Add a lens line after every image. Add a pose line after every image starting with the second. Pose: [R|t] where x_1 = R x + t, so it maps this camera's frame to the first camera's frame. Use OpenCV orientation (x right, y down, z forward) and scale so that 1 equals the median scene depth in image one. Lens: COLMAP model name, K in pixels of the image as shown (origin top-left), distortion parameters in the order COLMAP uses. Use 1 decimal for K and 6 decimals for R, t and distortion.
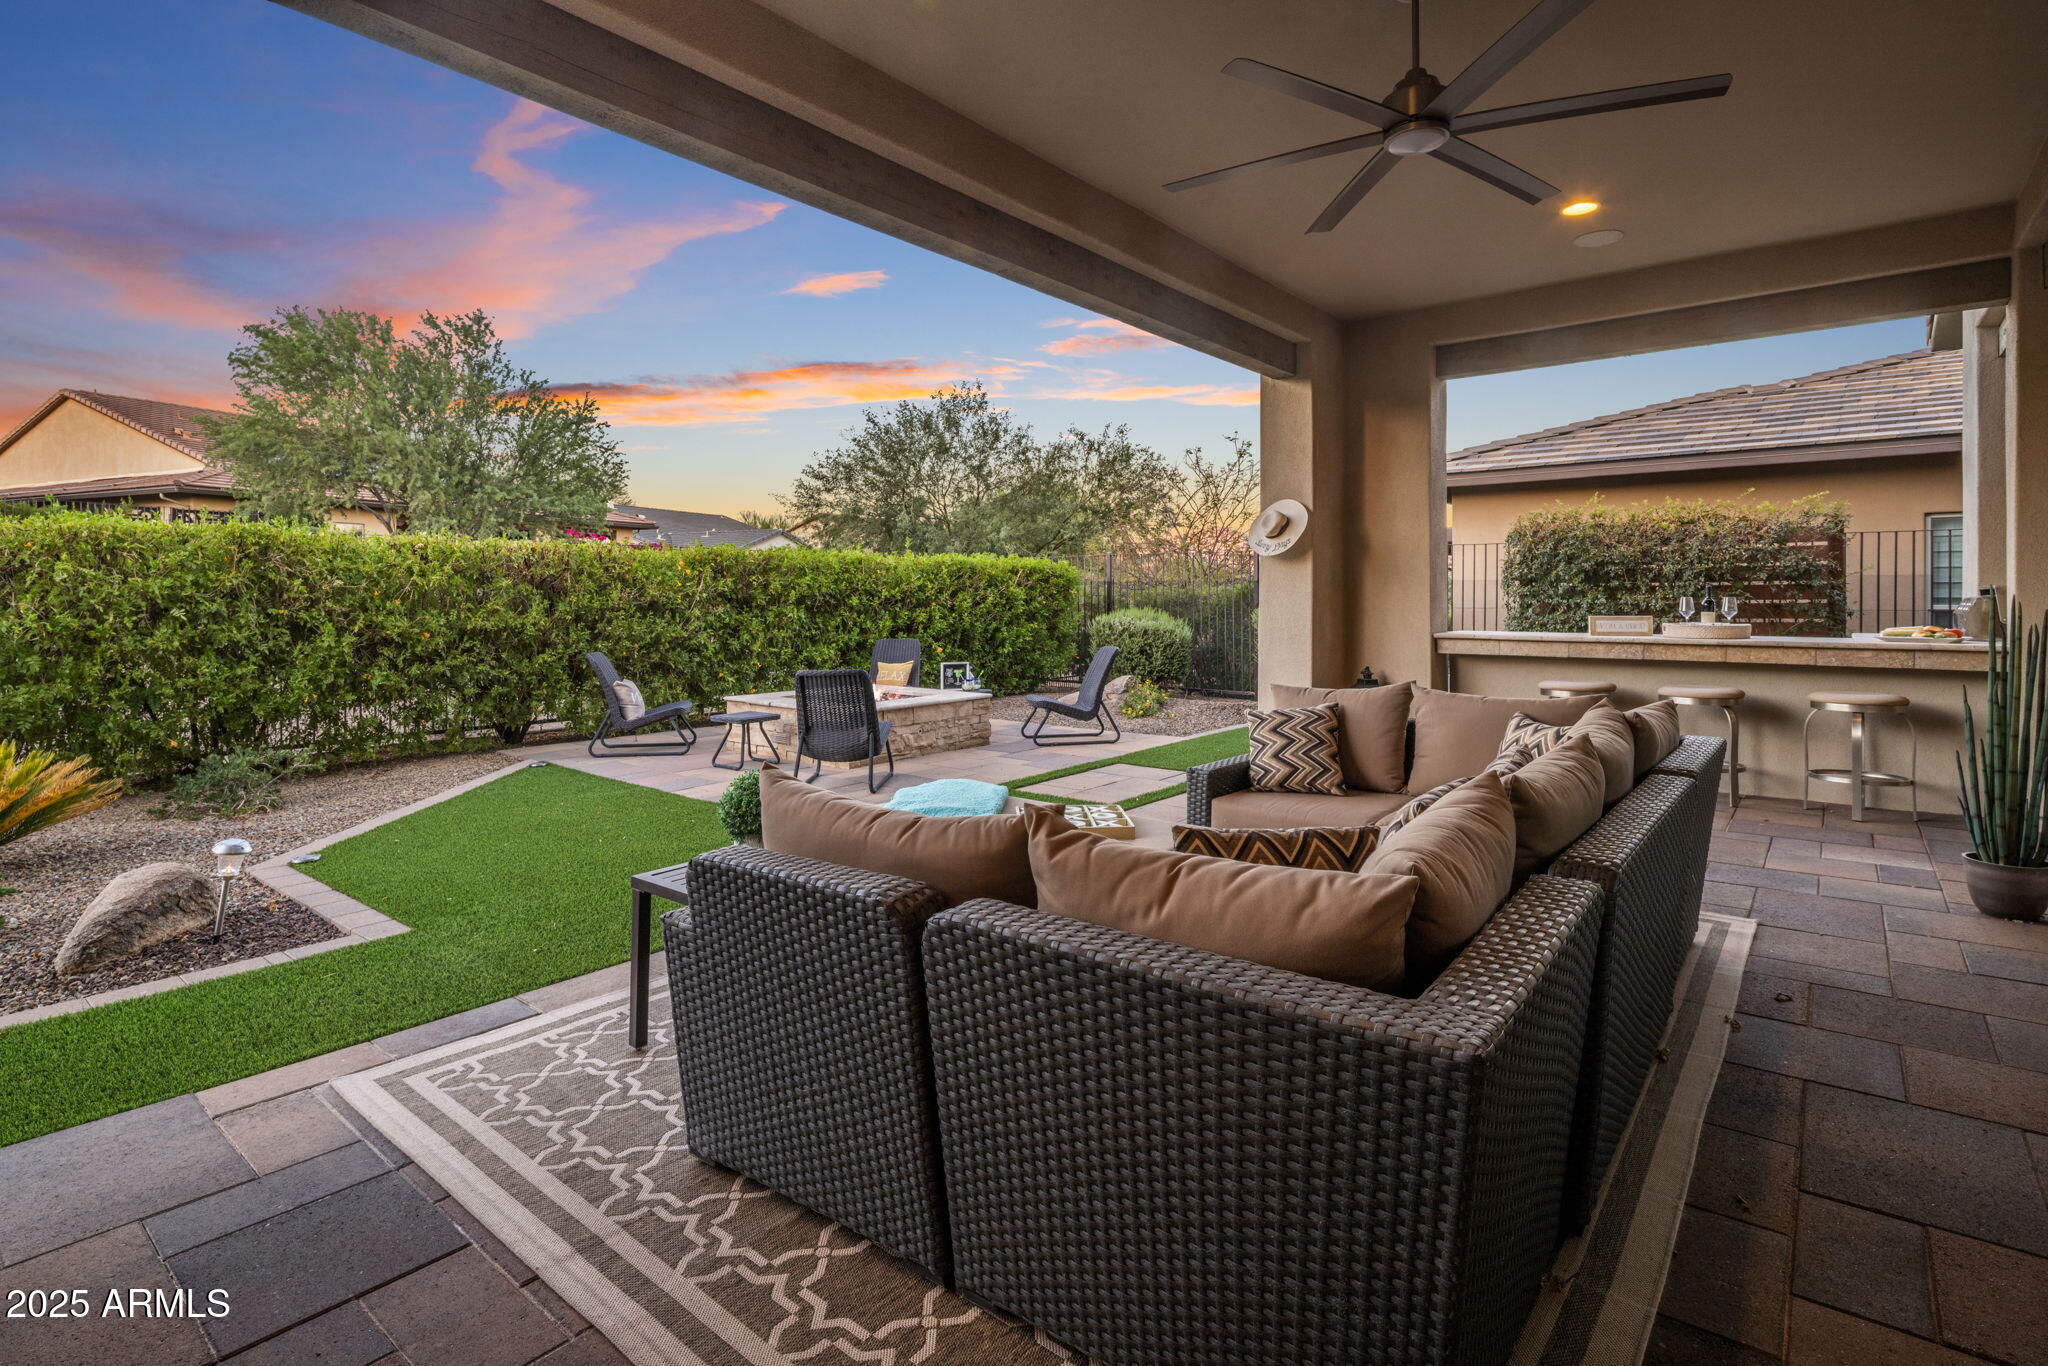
lens RADIAL K [[1012.3, 0, 1020.8], [0, 1012.3, 662.6], [0, 0, 1]] dist [0.002304, -0.001159]
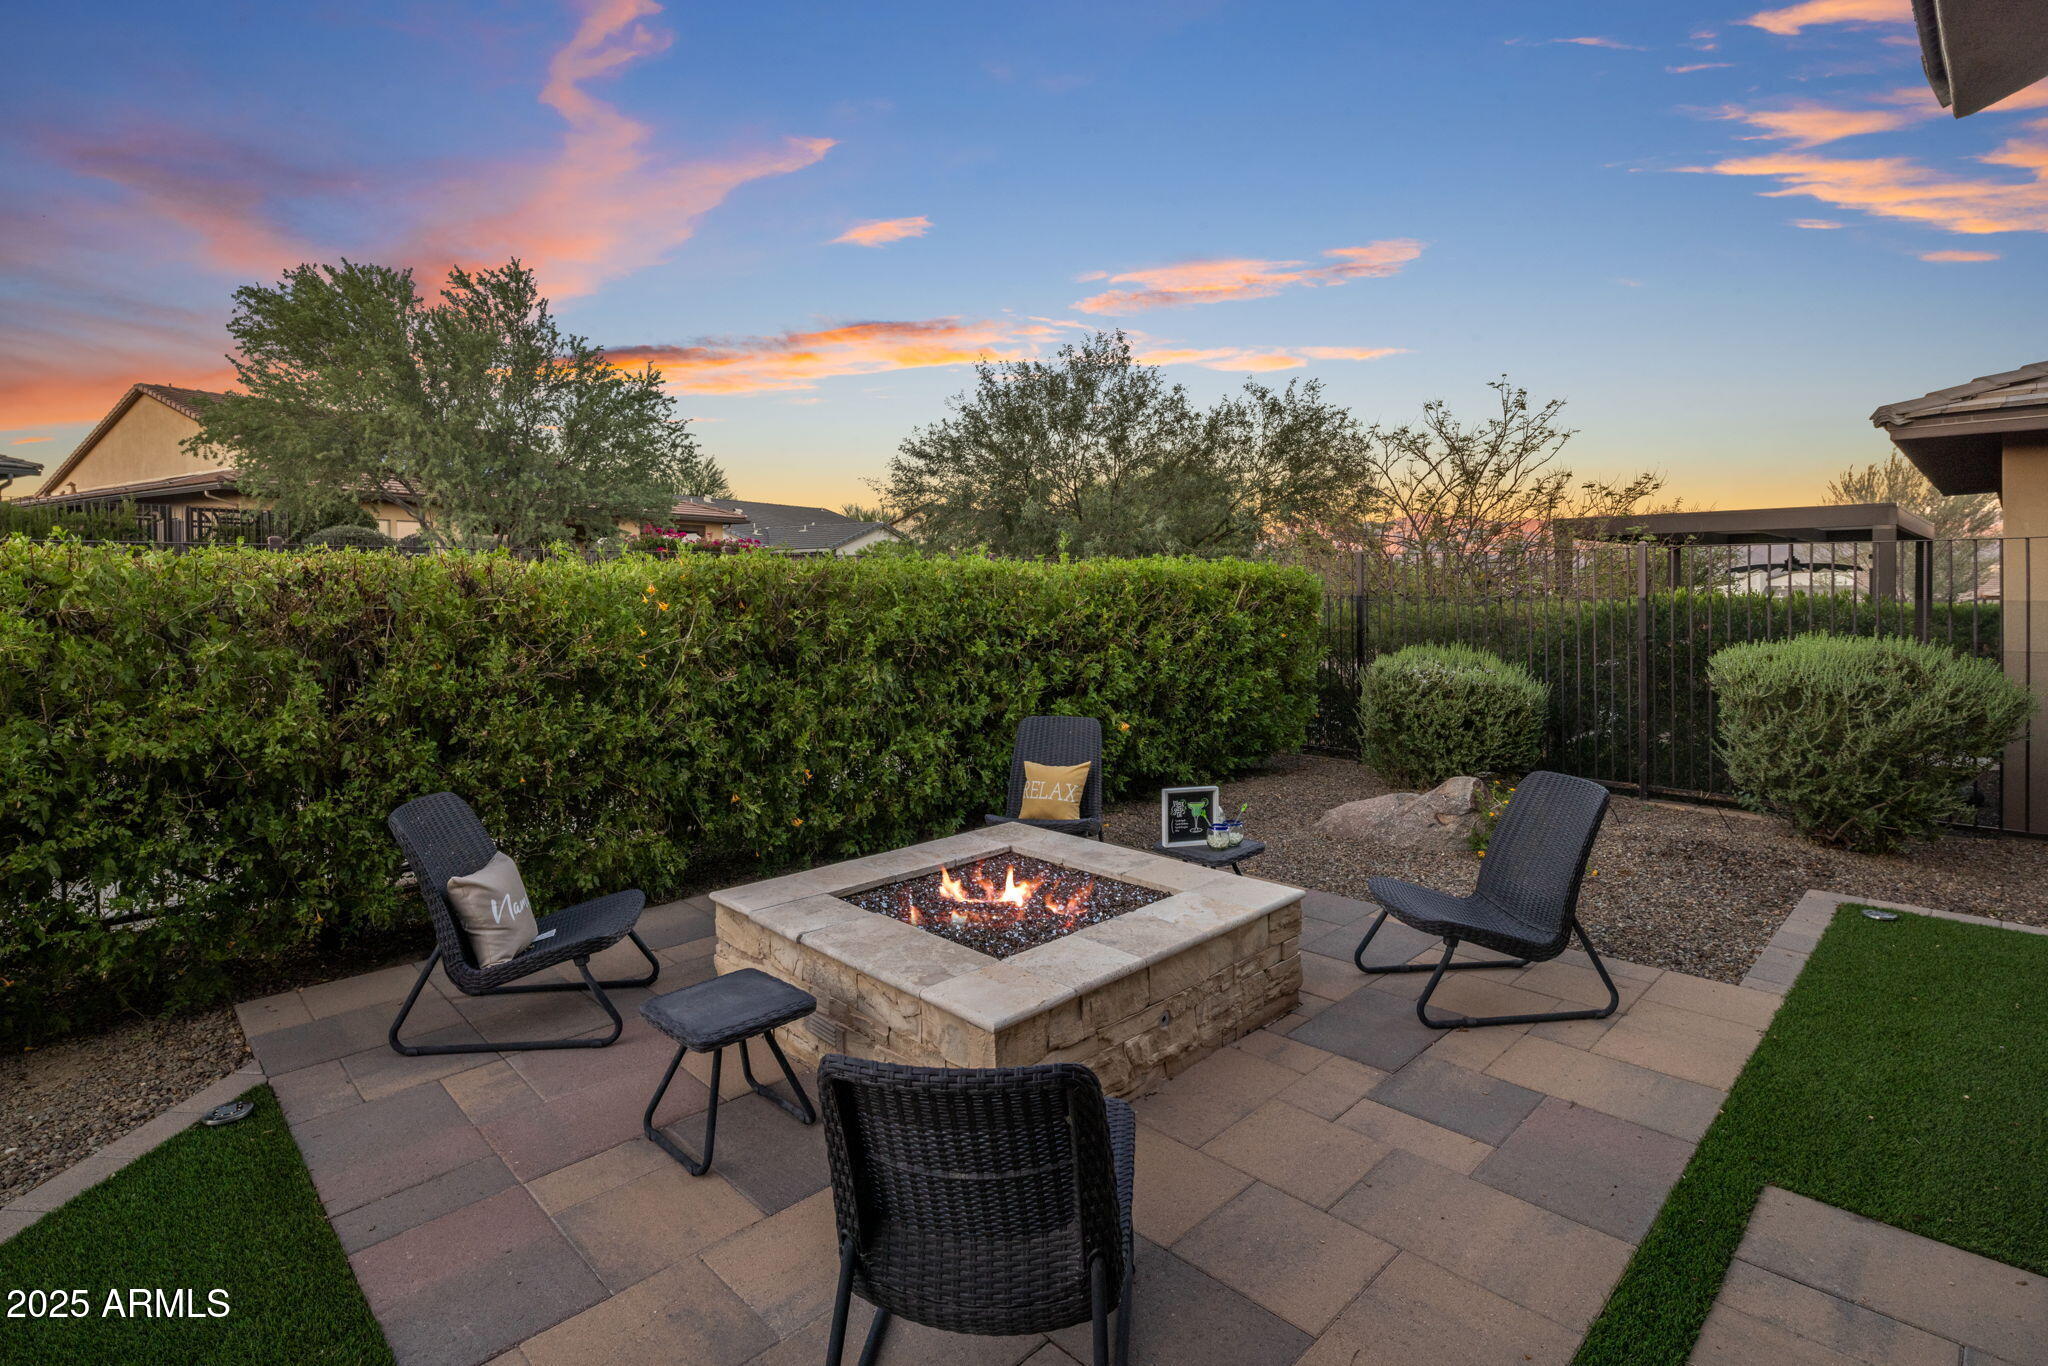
lens RADIAL K [[1012.3, 0, 1020.8], [0, 1012.3, 662.6], [0, 0, 1]] dist [0.002304, -0.001159]
pose [[0.995032, 0.001154, -0.099552, -0.080916], [-0.000256, 0.999959, 0.009033, -0.053953], [0.099558, -0.008962, 0.994991, 0.416451]]
